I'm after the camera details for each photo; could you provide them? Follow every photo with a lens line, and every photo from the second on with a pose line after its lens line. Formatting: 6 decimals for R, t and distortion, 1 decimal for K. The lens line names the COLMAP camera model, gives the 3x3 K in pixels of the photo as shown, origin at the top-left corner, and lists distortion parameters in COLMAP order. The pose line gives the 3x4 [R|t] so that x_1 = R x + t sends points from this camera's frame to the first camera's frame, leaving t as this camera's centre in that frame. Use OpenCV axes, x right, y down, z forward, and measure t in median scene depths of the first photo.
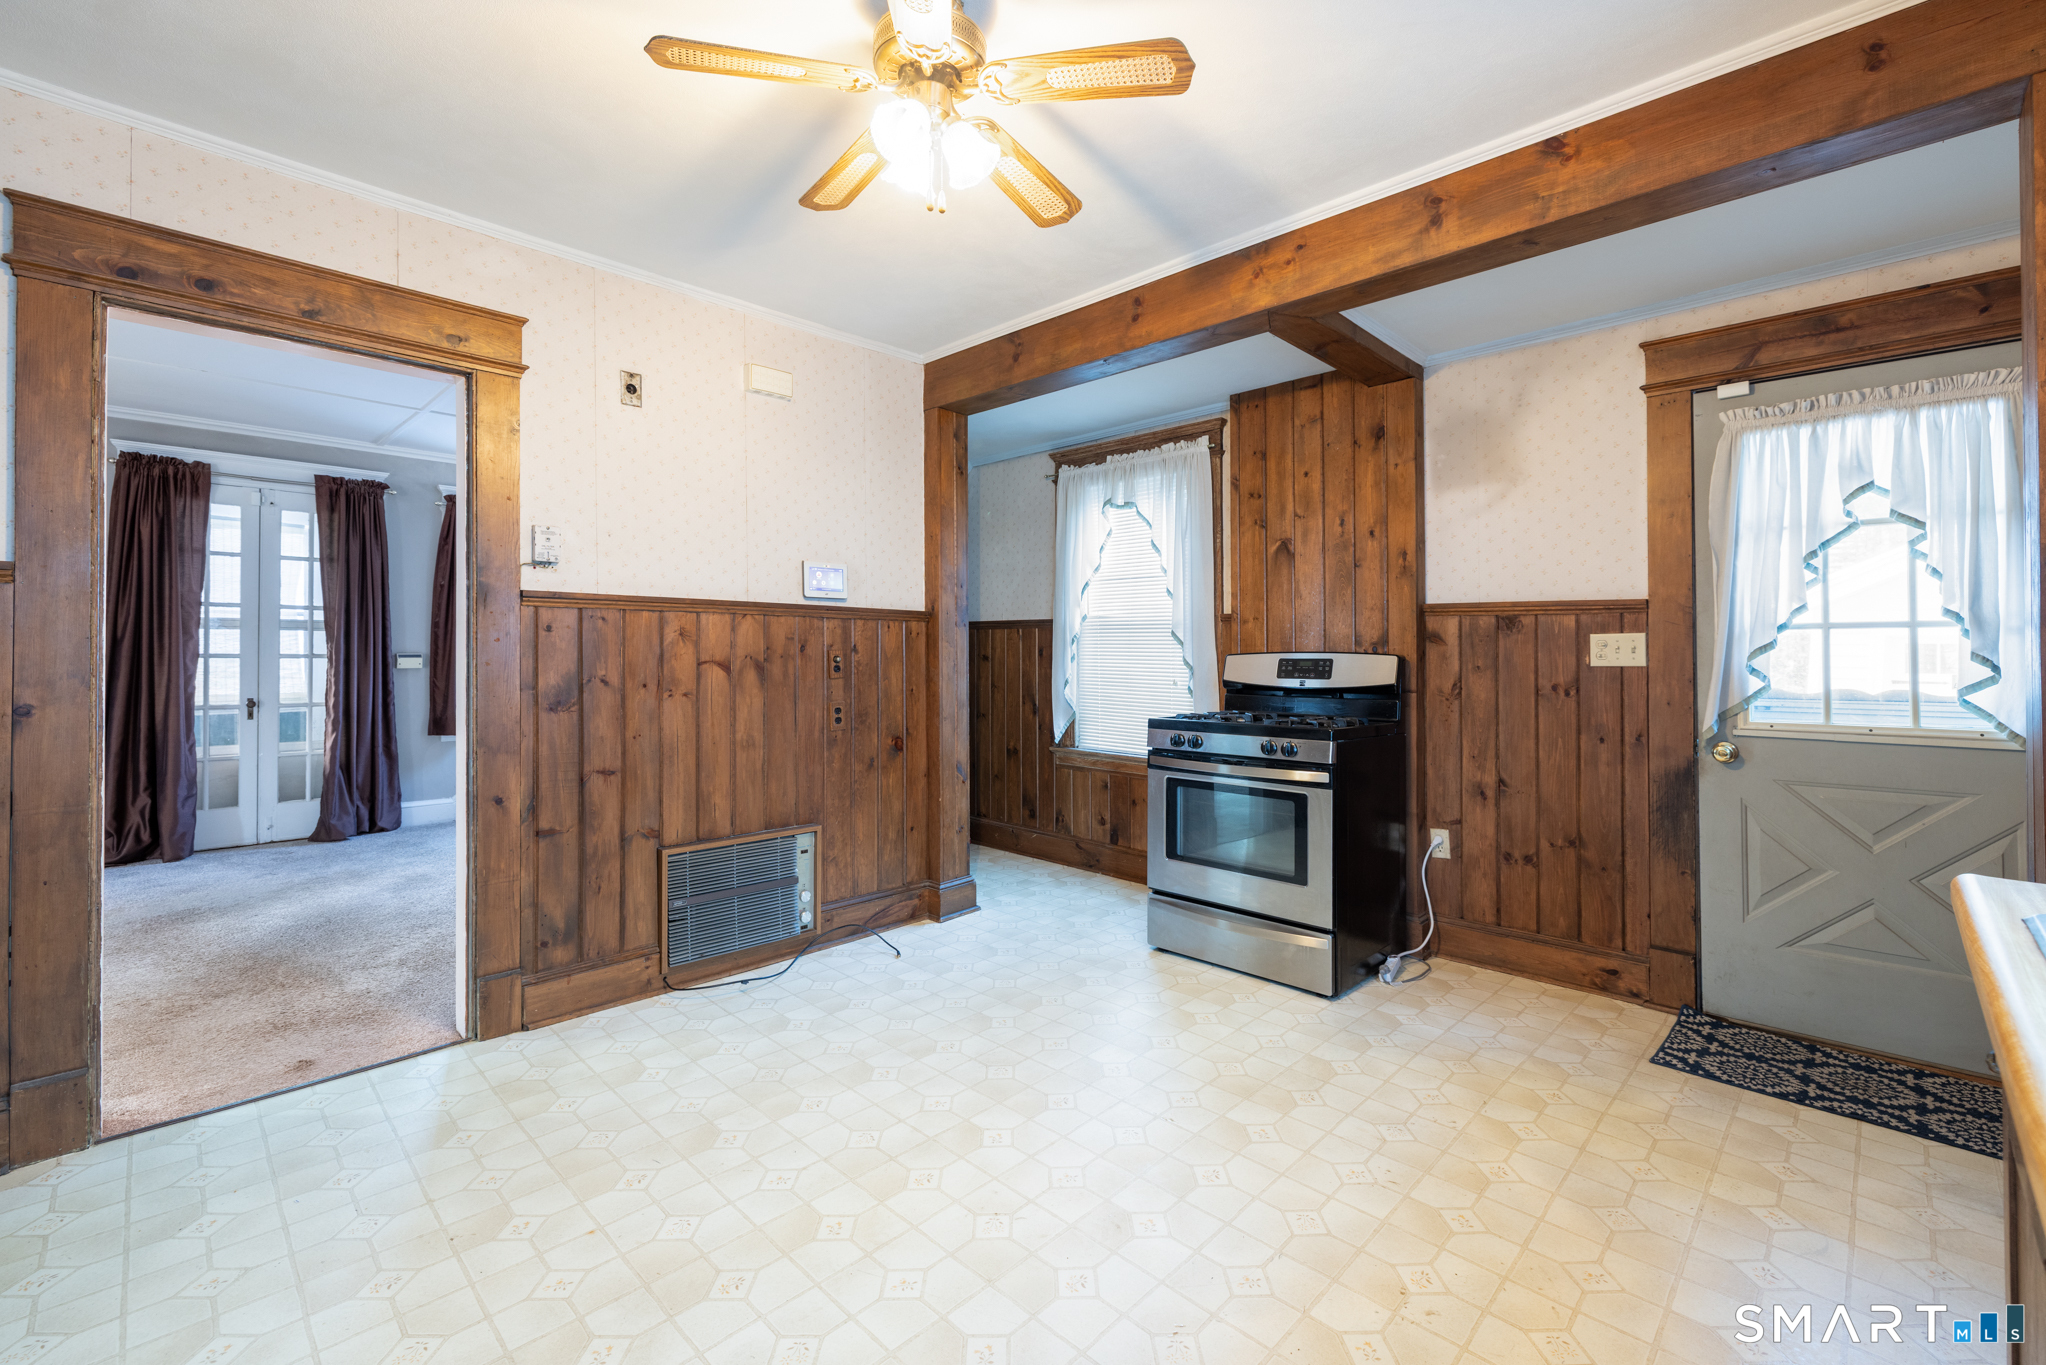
lens RADIAL K [[874.4, 0, 1034.7], [0, 874.4, 657.6], [0, 0, 1]] dist [-0.001857, 0.000004]
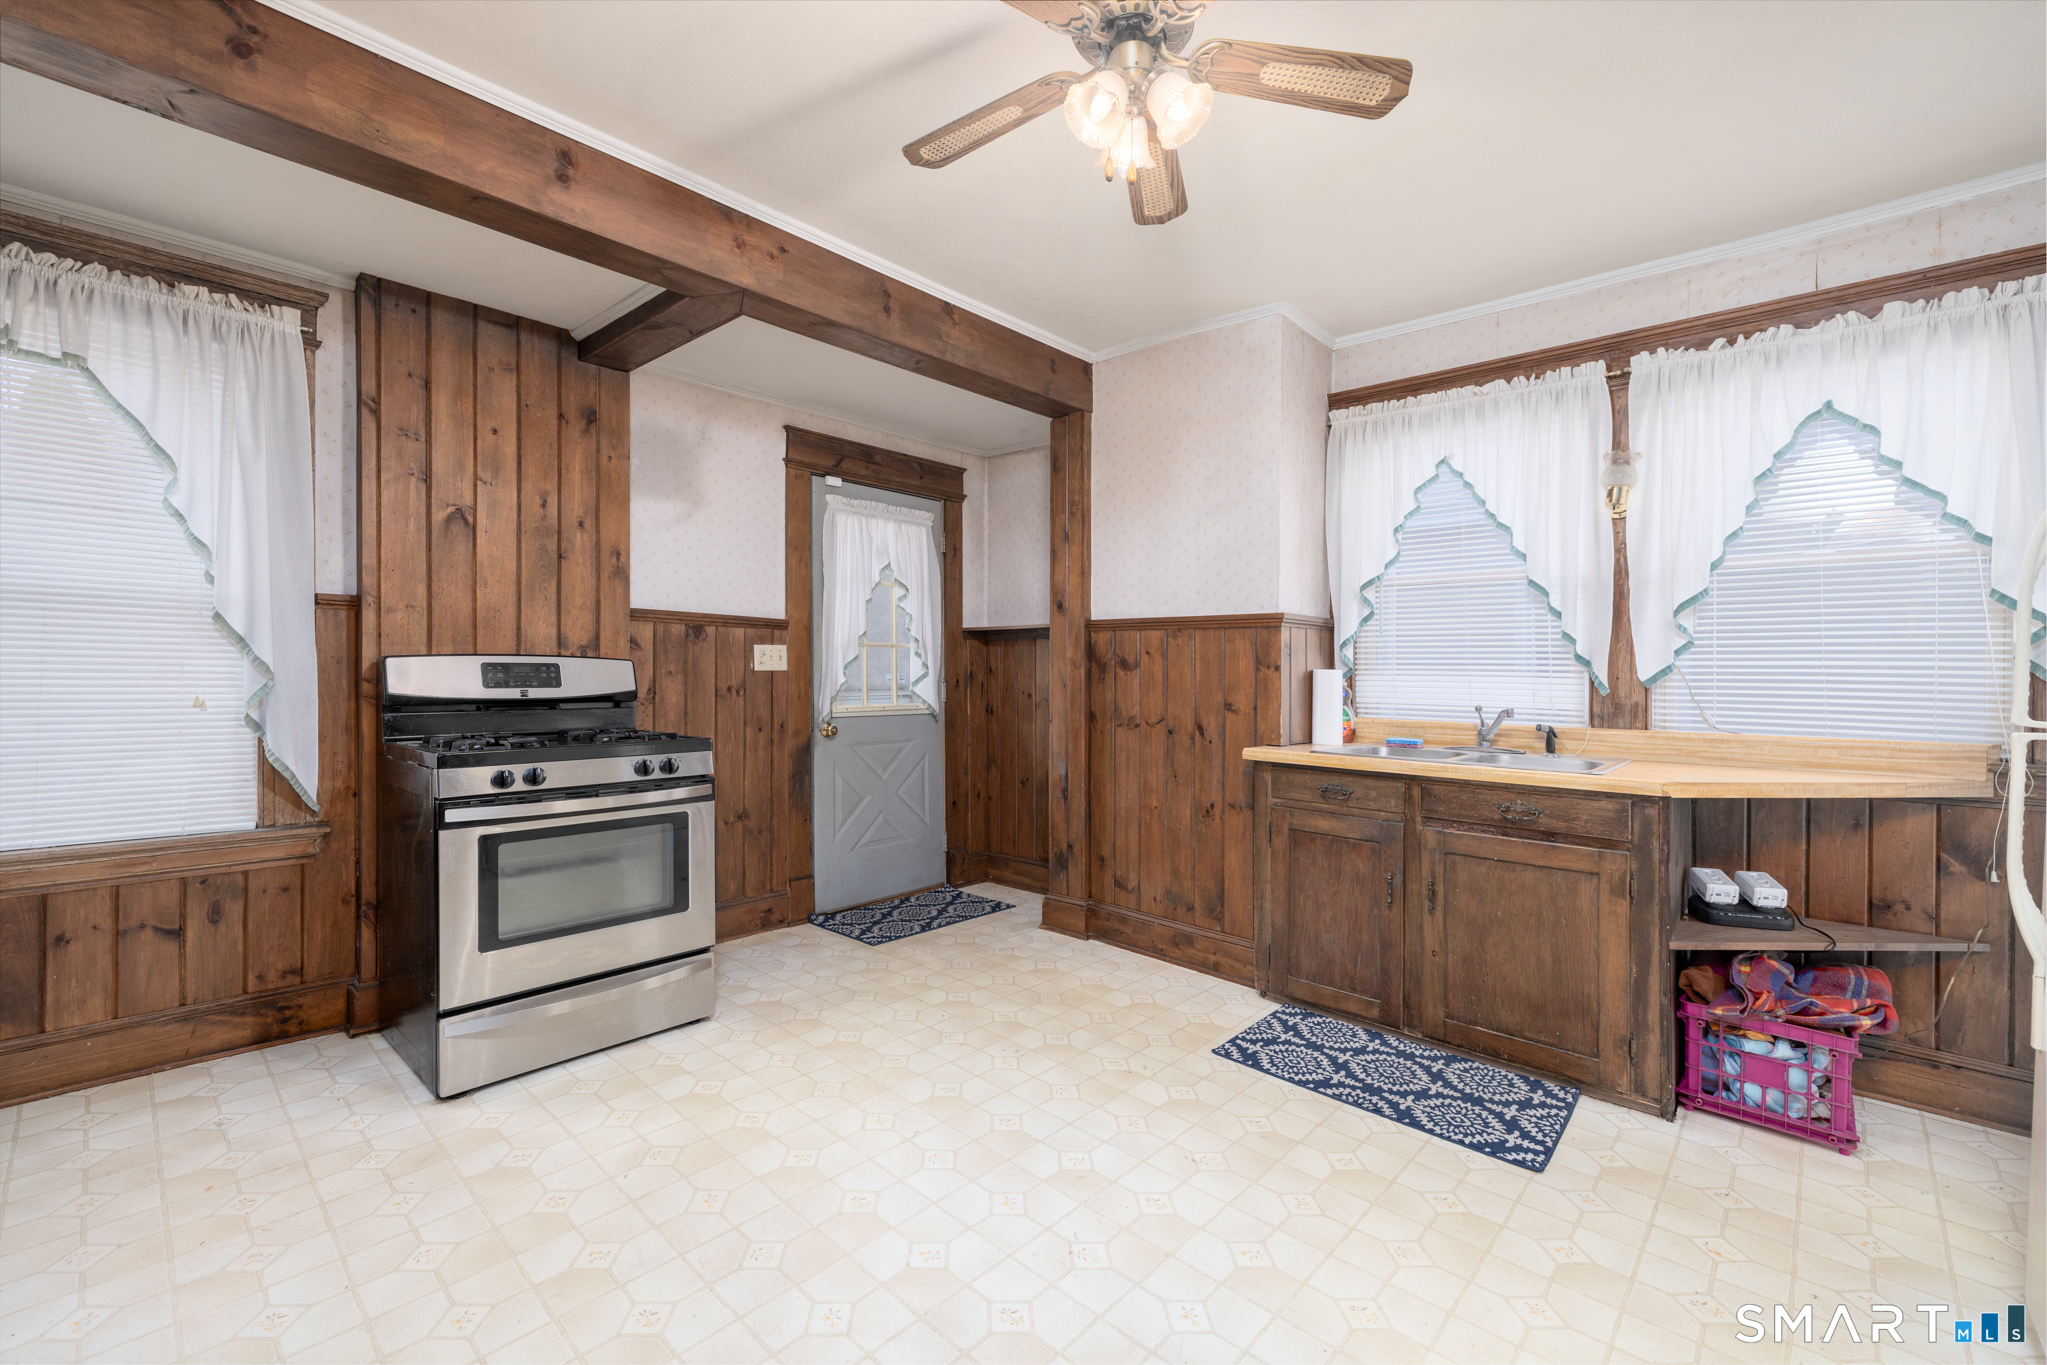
lens RADIAL K [[863.5, 0, 1015.4], [0, 863.5, 665.2], [0, 0, 1]] dist [0.002939, 0.000394]
pose [[-0.023203, -0.000210, 0.999731, -0.608943], [-0.008743, 0.999962, 0.000007, -0.001072], [-0.999693, -0.008740, -0.023204, 0.674898]]
